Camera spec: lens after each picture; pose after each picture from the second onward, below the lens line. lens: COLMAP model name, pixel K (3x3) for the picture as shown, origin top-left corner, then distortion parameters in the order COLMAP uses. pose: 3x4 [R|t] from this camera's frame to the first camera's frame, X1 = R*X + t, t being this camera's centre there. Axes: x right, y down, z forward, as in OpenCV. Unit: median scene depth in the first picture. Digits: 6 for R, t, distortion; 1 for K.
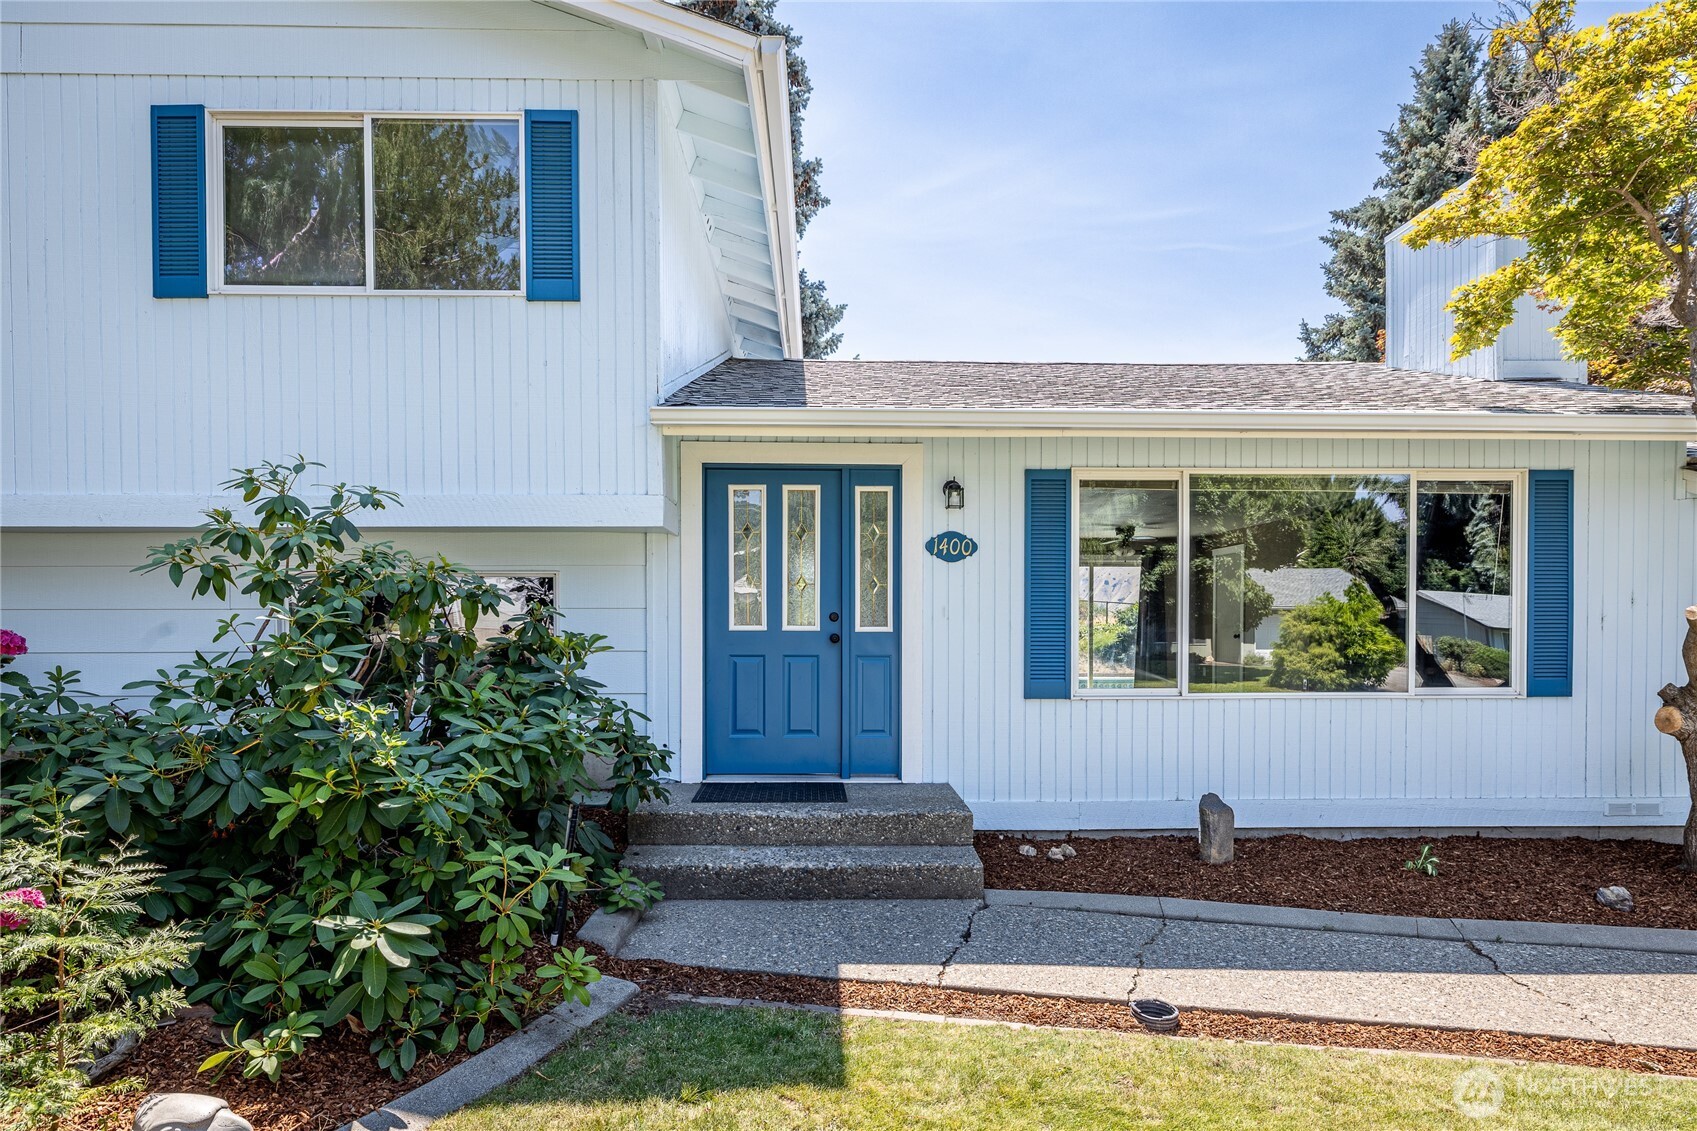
lens RADIAL K [[947.2, 0, 844.2], [0, 947.2, 649.0], [0, 0, 1]] dist [0.002338, 0.002643]
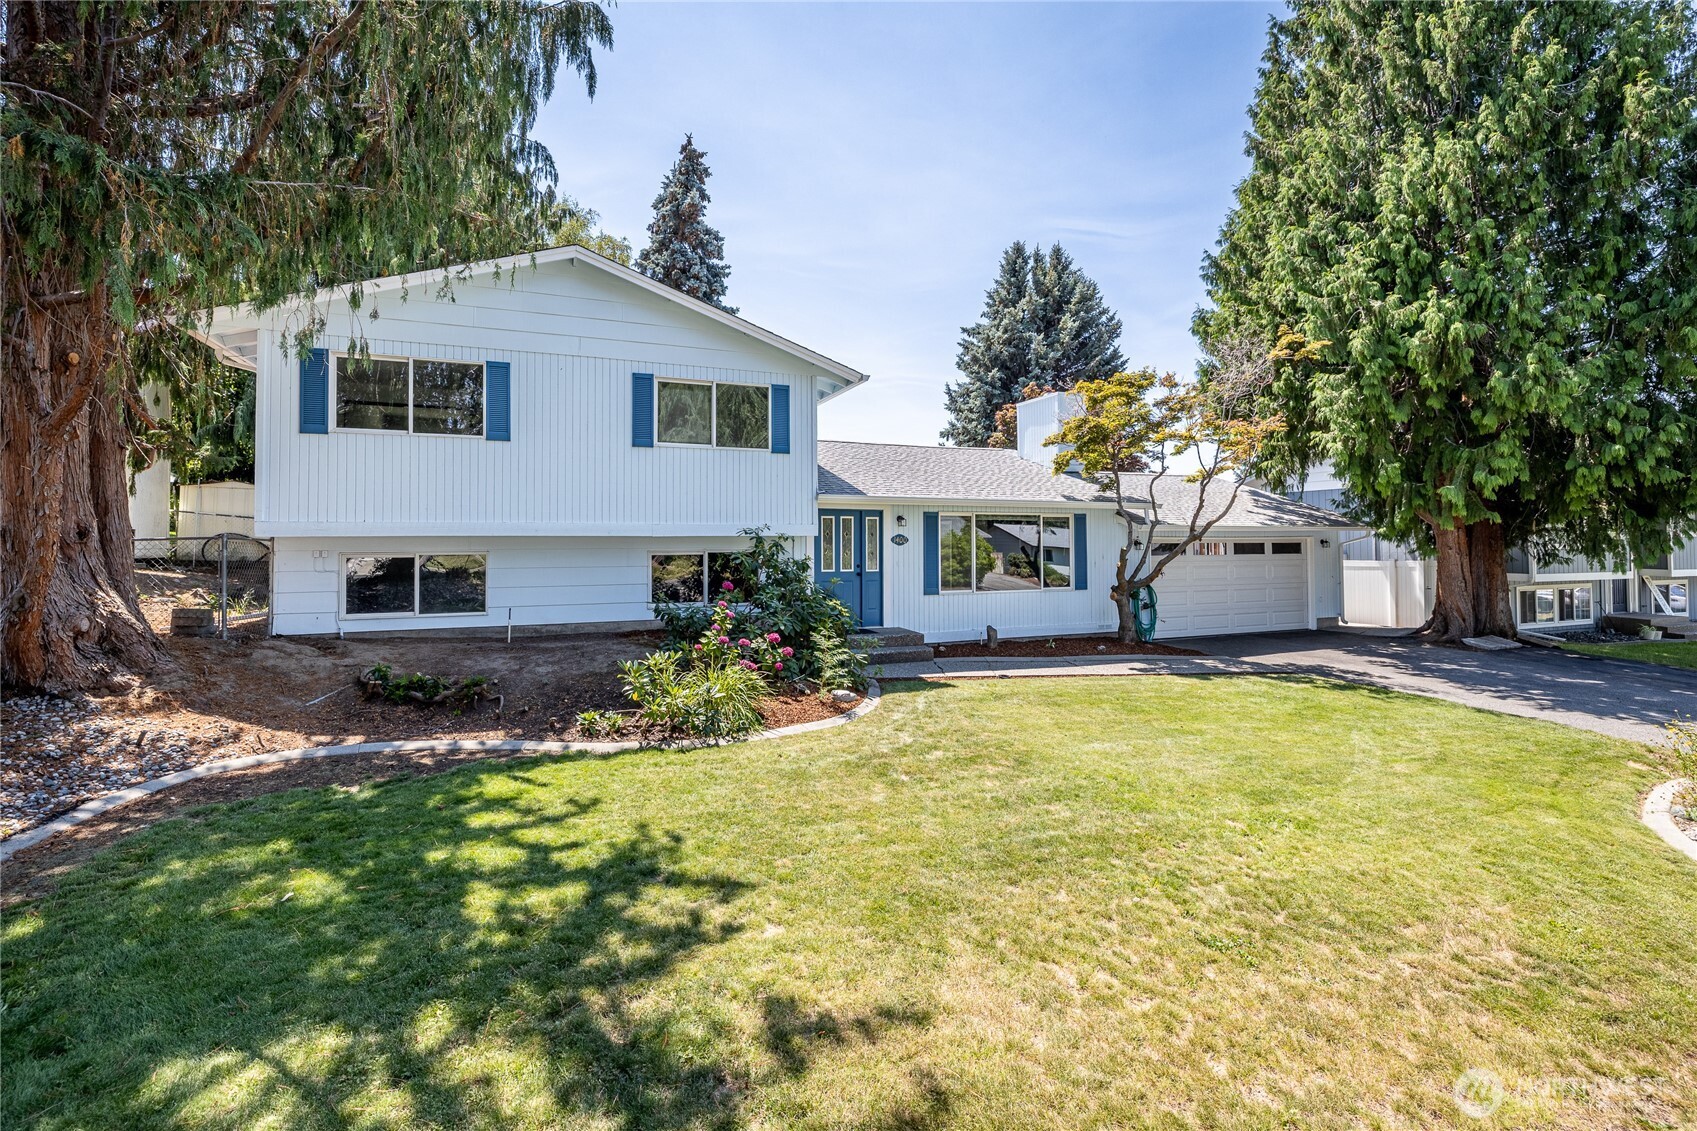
lens RADIAL K [[709.9, 0, 840.4], [0, 709.9, 550.4], [0, 0, 1]] dist [0.001016, 0.000087]
pose [[0.939877, -0.005823, 0.341462, -0.740269], [0.011236, 0.999841, -0.013875, -0.051656], [-0.341327, 0.016878, 0.939793, -0.851137]]
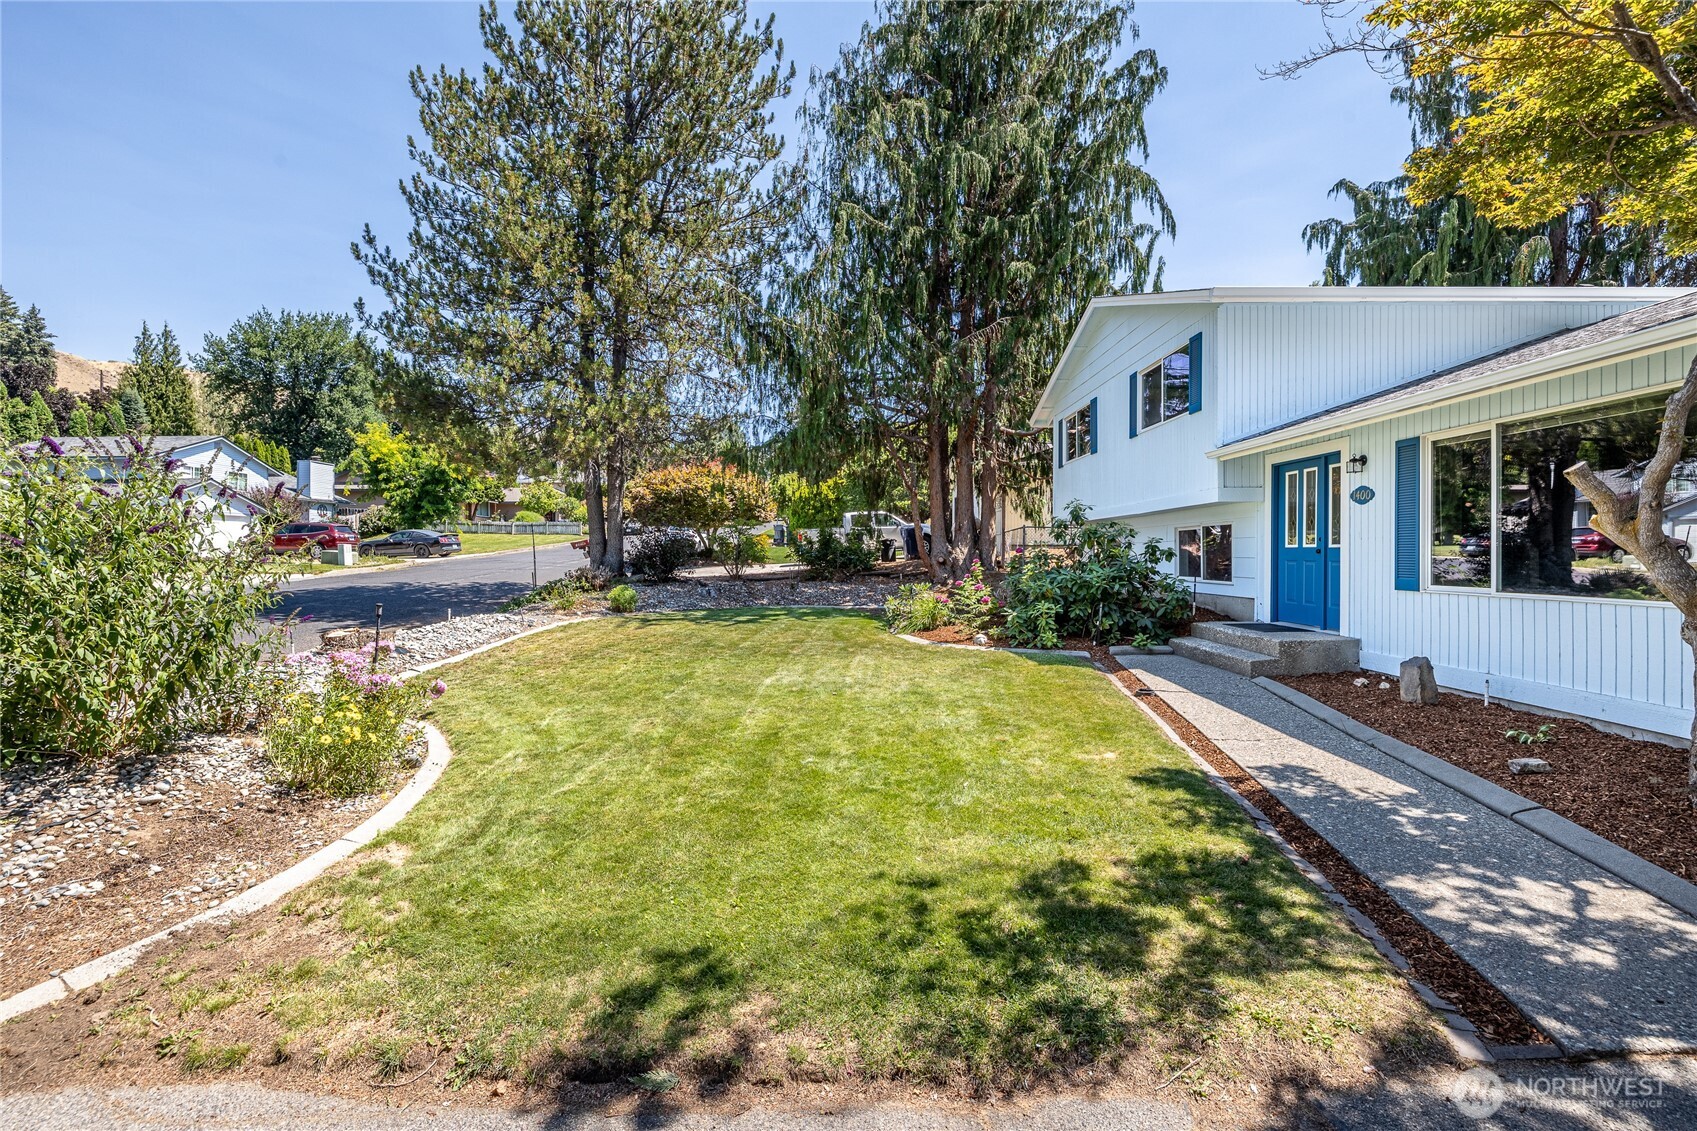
lens RADIAL K [[709.9, 0, 840.4], [0, 709.9, 550.4], [0, 0, 1]] dist [0.001016, 0.000087]
pose [[-0.006726, -0.005699, -0.999961, 1.345668], [-0.023891, 0.999699, -0.005537, 0.015972], [0.999692, 0.023853, -0.006860, 0.109586]]
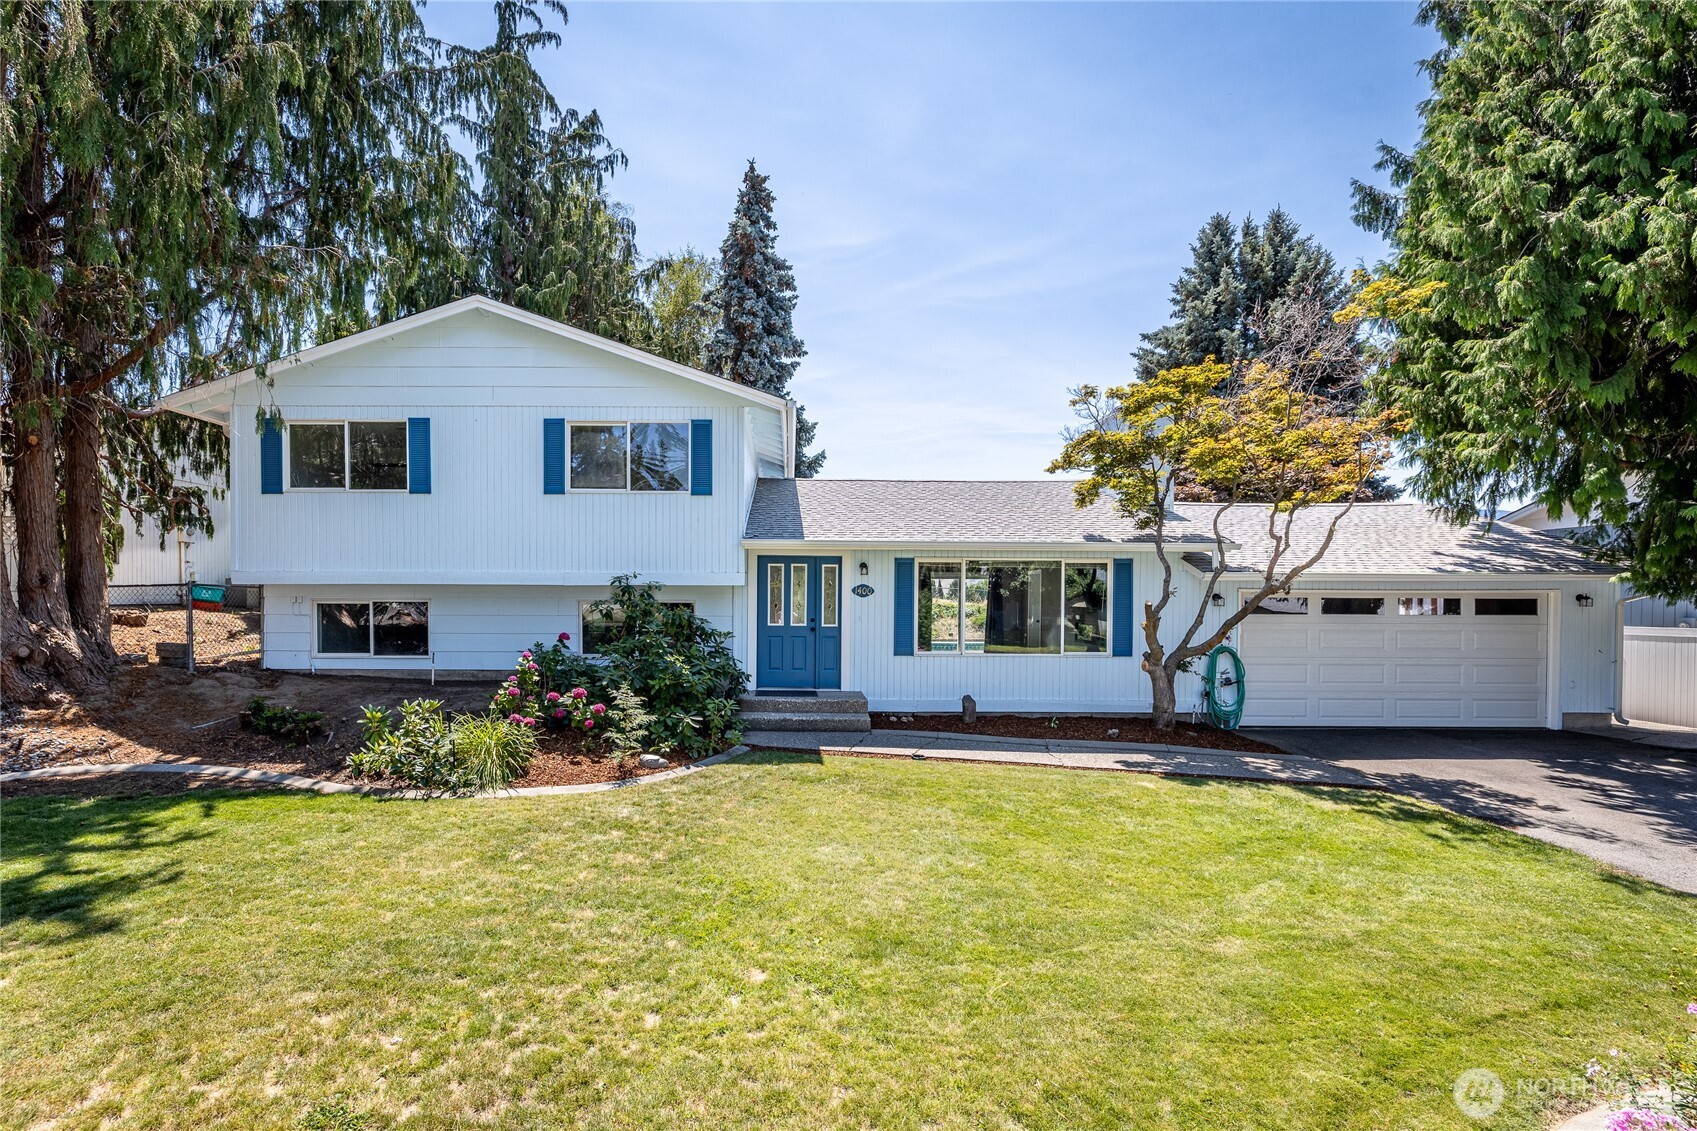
lens RADIAL K [[749.7, 0, 801.4], [0, 749.7, 628.2], [0, 0, 1]] dist [0.003214, 0.000437]
pose [[0.999820, 0.006308, -0.017876, -0.005752], [-0.006000, 0.999833, 0.017254, -0.046556], [0.017982, -0.017144, 0.999691, -0.857938]]
